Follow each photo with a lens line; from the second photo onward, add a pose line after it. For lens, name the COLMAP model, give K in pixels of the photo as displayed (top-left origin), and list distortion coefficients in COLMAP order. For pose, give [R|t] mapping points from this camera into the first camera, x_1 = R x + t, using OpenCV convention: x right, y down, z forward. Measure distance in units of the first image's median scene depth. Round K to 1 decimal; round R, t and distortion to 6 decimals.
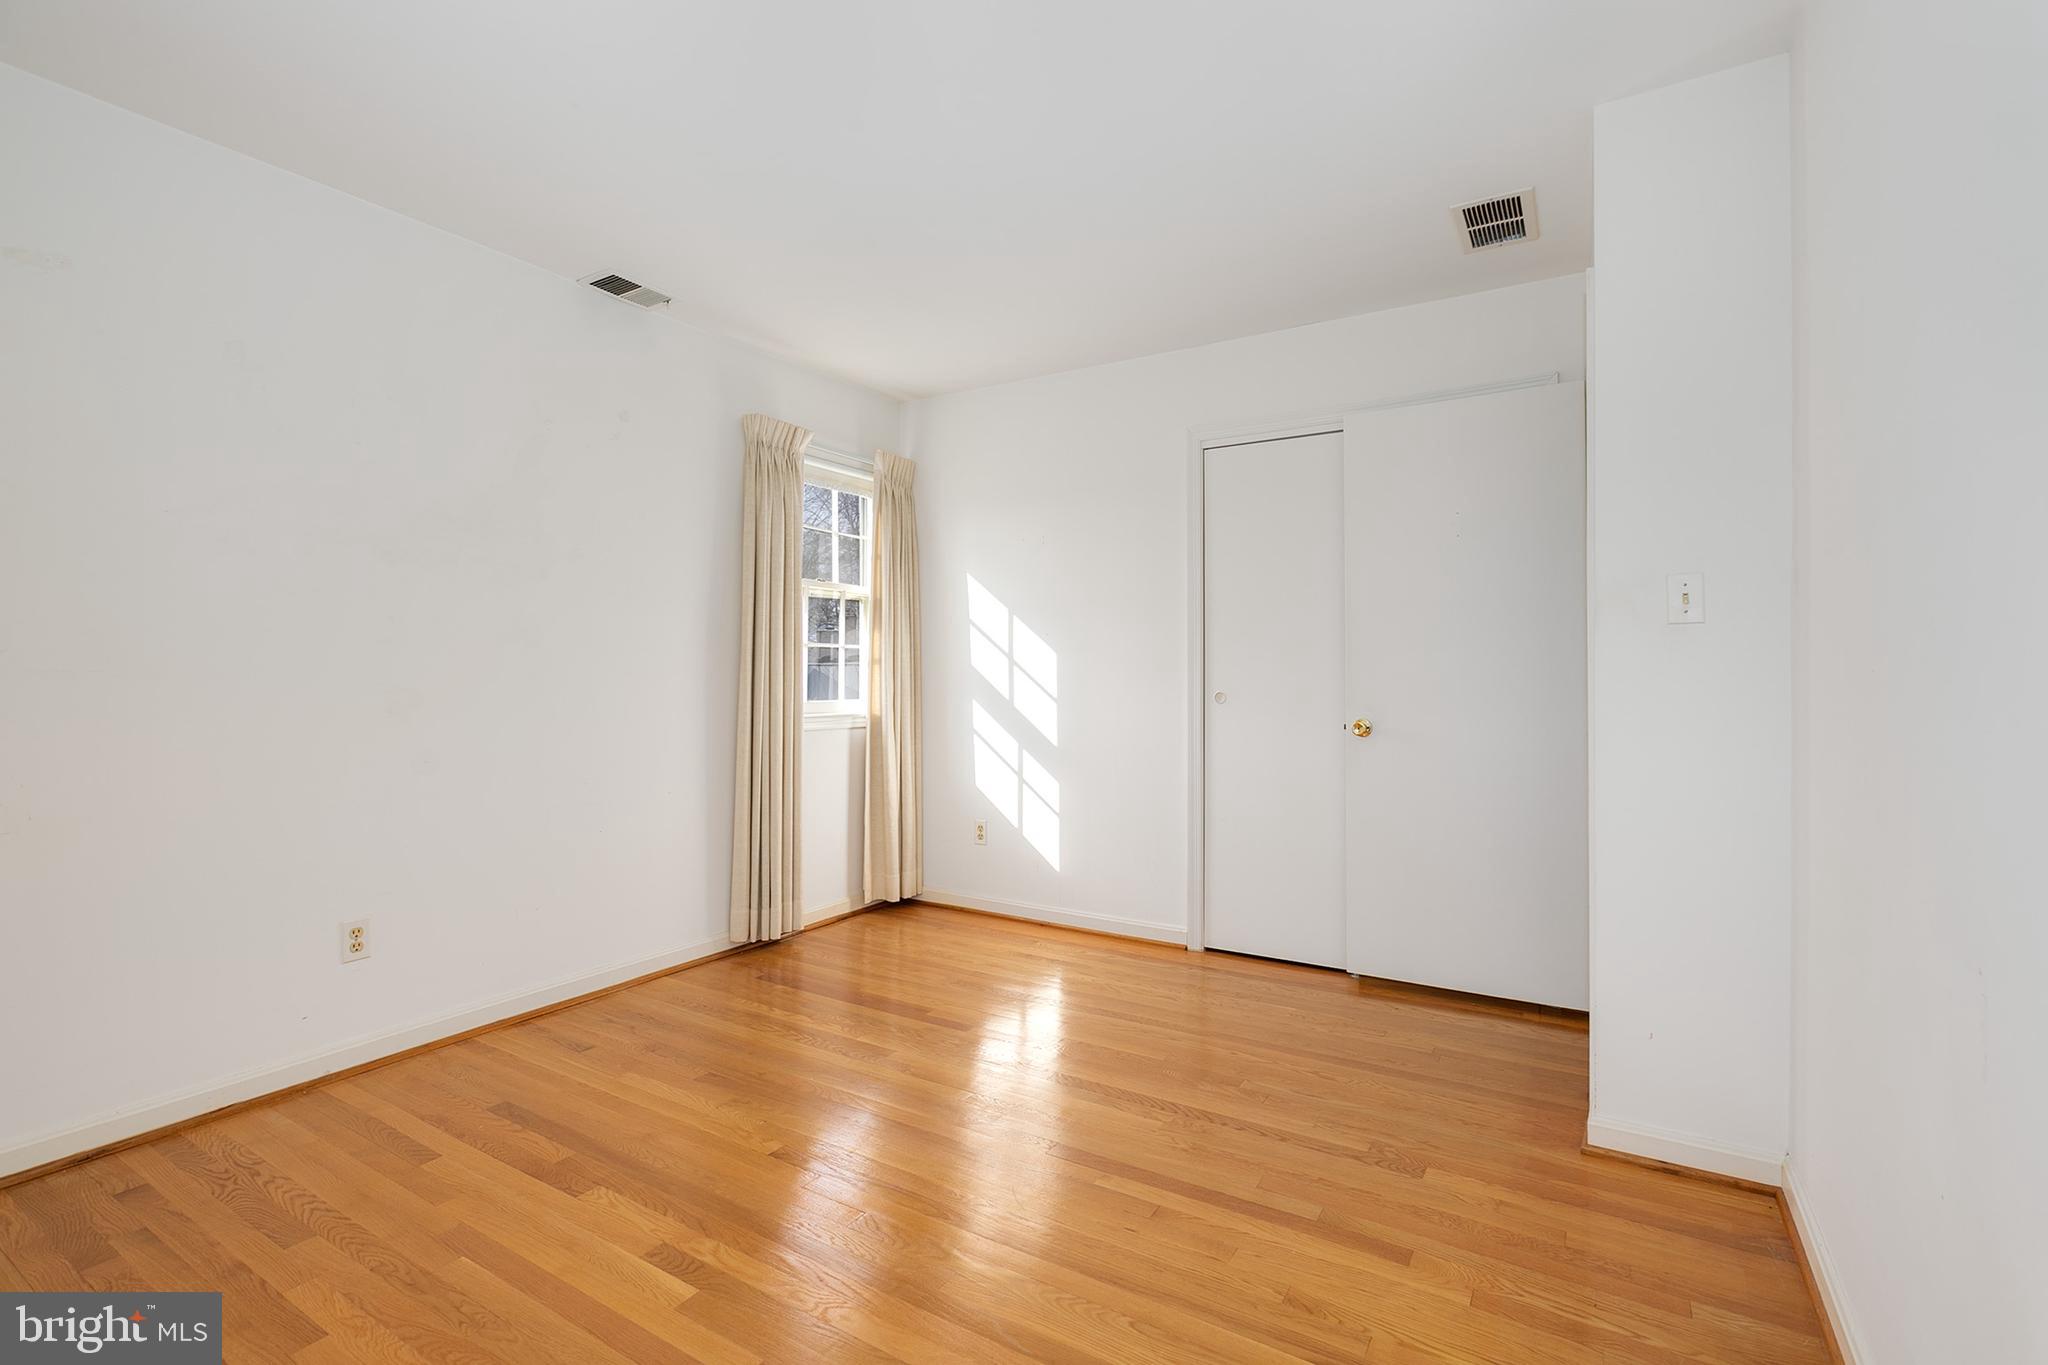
lens RADIAL K [[922.5, 0, 1028.8], [0, 922.5, 677.6], [0, 0, 1]] dist [0.000001, 0.000054]
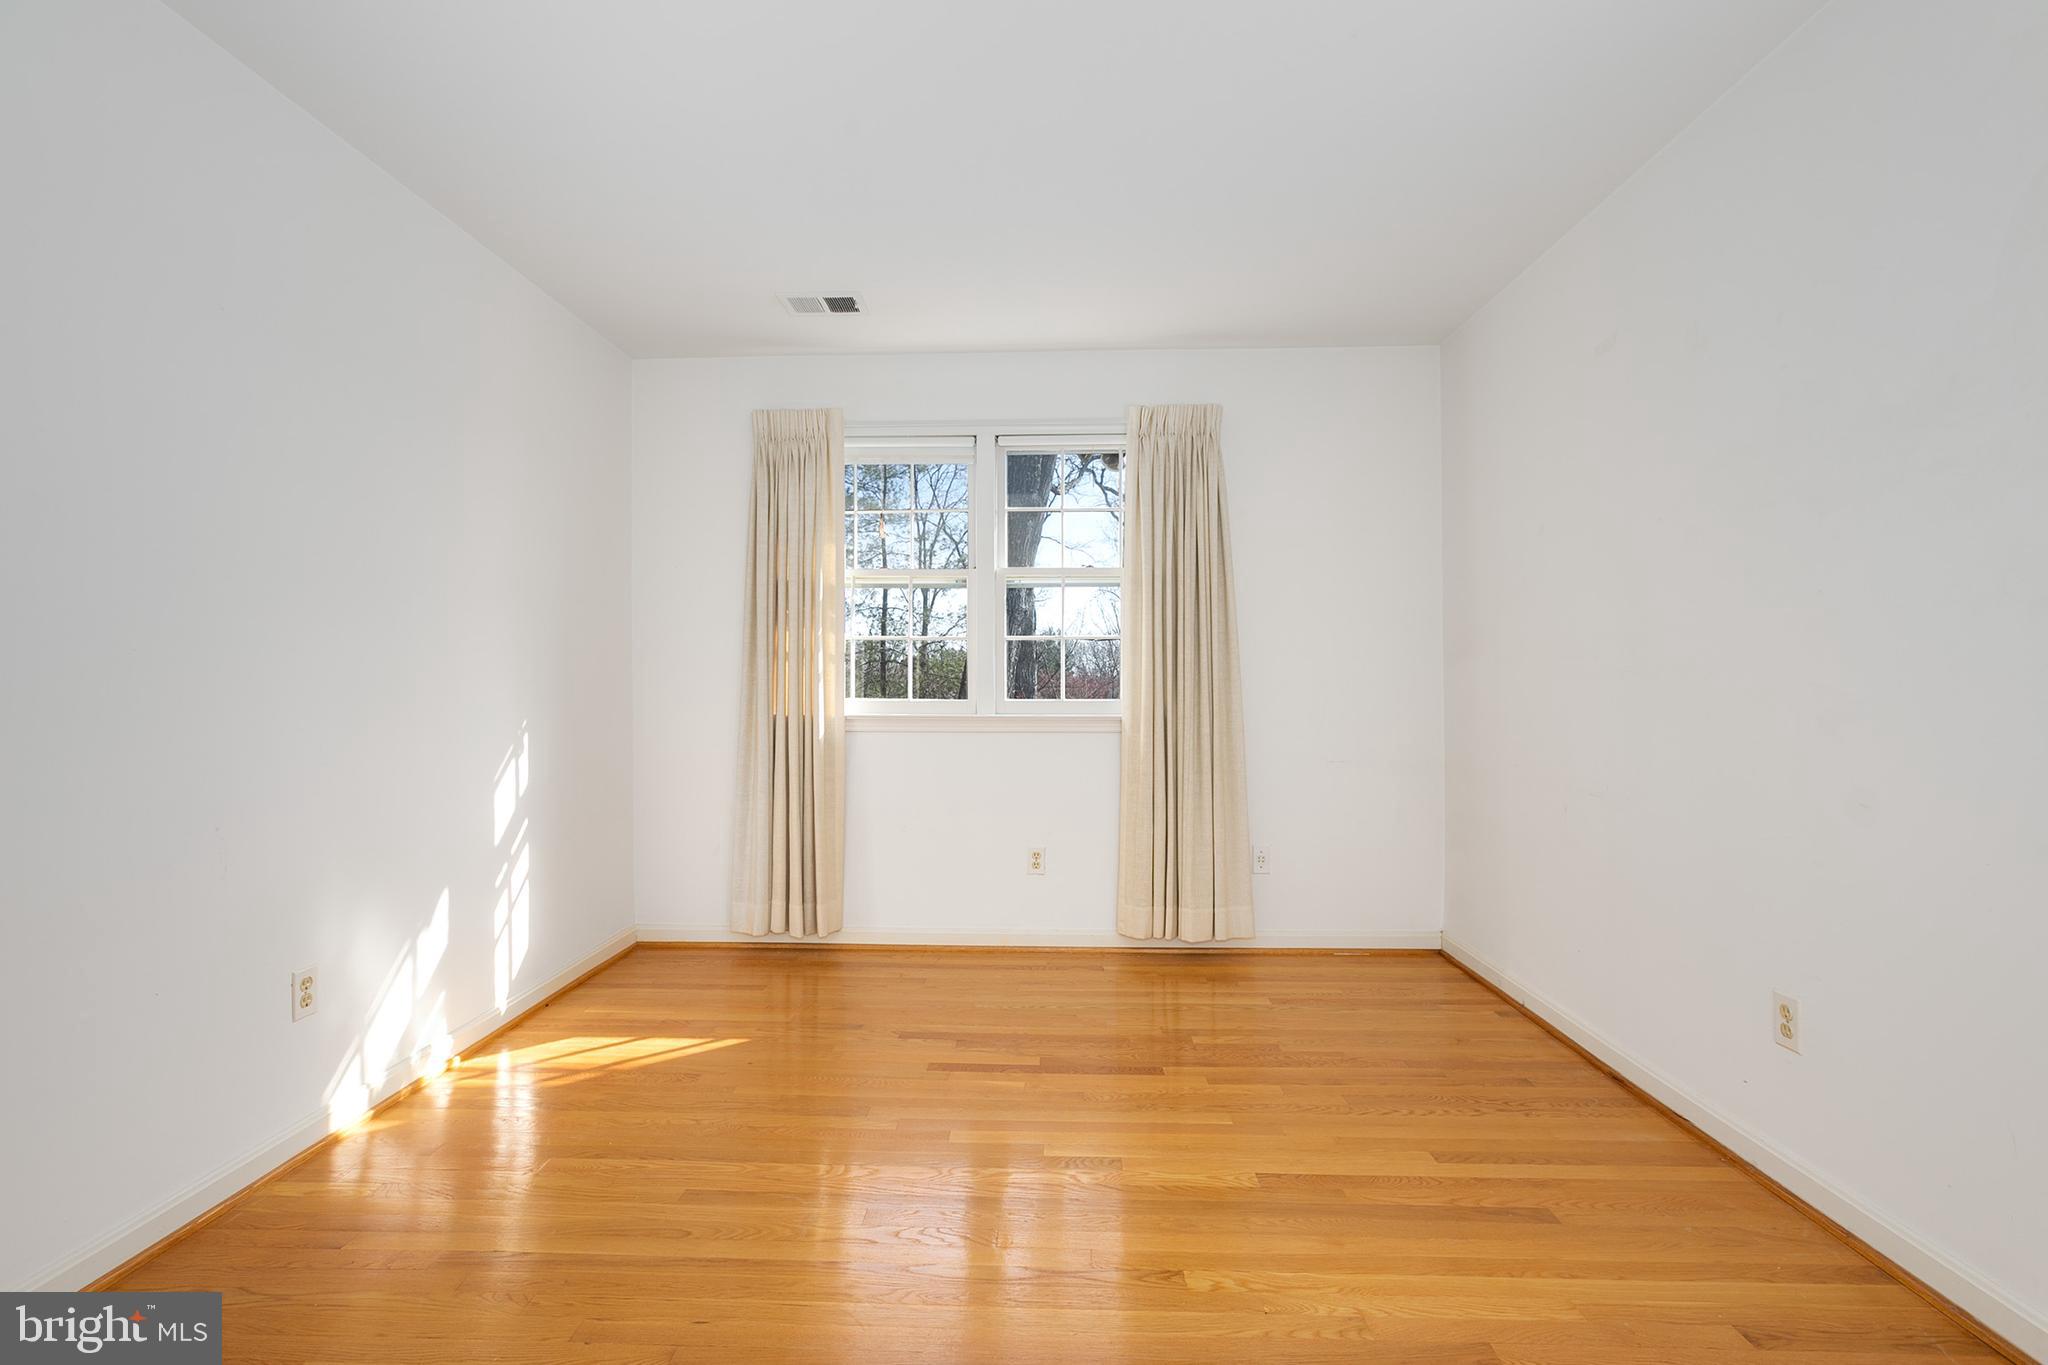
lens RADIAL K [[922.5, 0, 1030.9], [0, 922.5, 679.1], [0, 0, 1]] dist [0.000001, 0.000054]
pose [[-0.862919, 0.004284, -0.505324, 0.246562], [0.003200, 0.999990, 0.003014, -0.004674], [0.505332, 0.000984, -0.862924, 1.686621]]
